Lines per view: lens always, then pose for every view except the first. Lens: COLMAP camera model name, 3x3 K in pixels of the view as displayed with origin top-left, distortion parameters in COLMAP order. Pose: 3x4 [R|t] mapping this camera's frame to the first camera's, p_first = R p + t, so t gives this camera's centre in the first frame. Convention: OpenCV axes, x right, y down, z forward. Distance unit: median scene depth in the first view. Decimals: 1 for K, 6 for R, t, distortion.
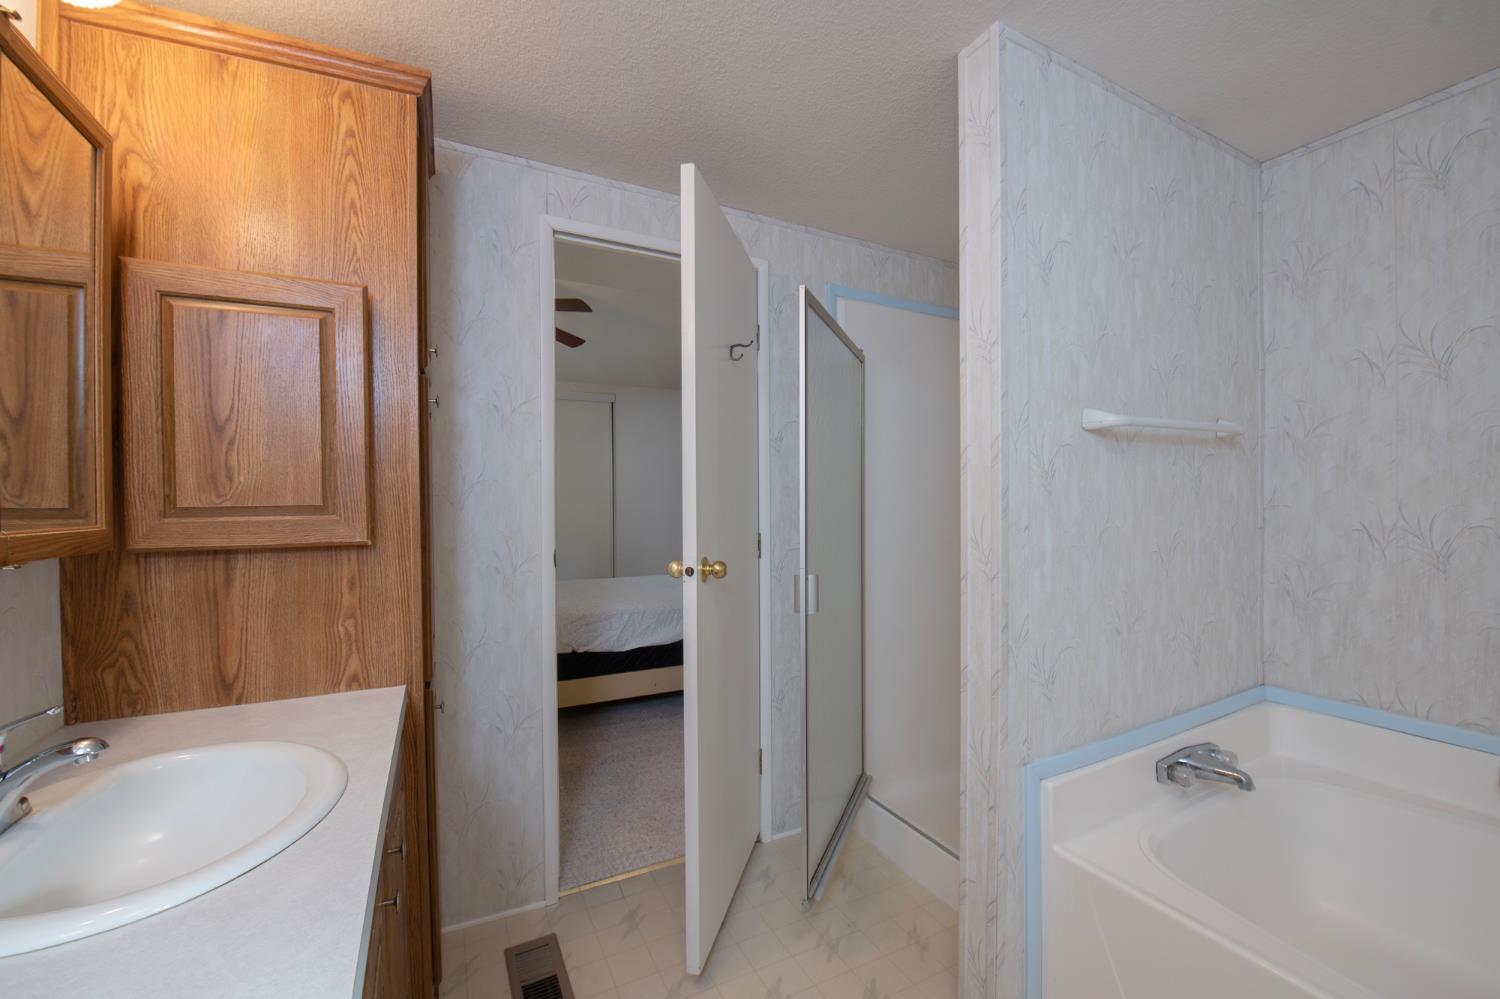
lens RADIAL K [[615.4, 0, 750.0], [0, 615.4, 499.5], [0, 0, 1]] dist [0.000630, -0.000330]
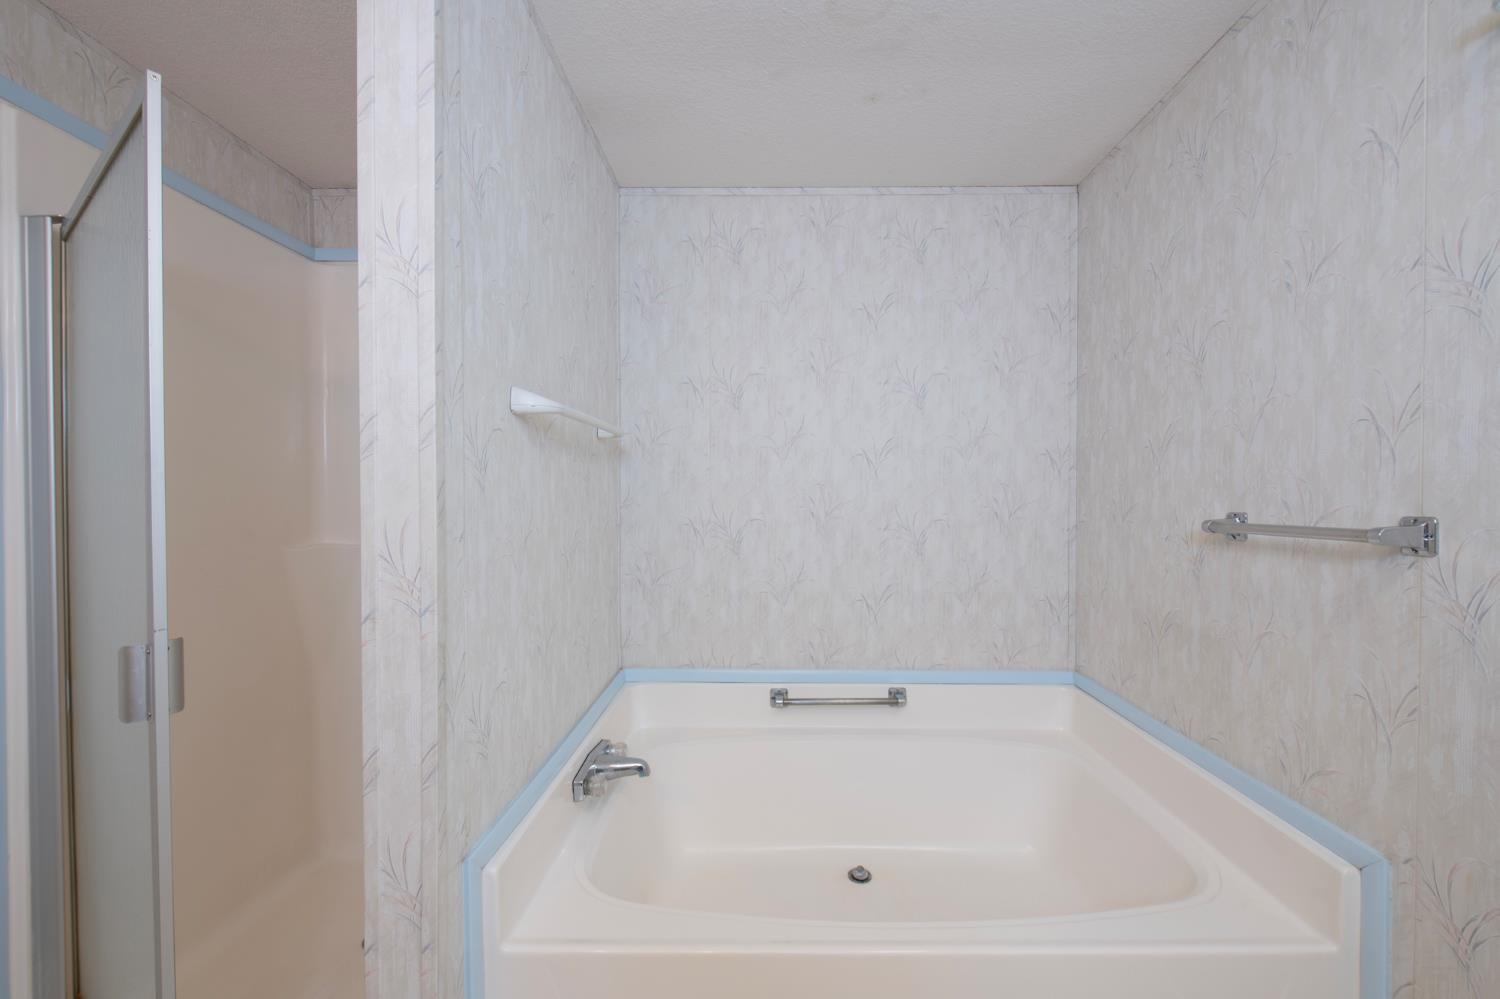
lens RADIAL K [[627.1, 0, 753.4], [0, 627.1, 506.2], [0, 0, 1]] dist [0.001579, -0.000194]
pose [[0.461807, -0.006534, 0.886956, -0.052465], [-0.007594, 0.999907, 0.011320, -0.001099], [-0.886948, -0.011963, 0.461714, 0.338522]]
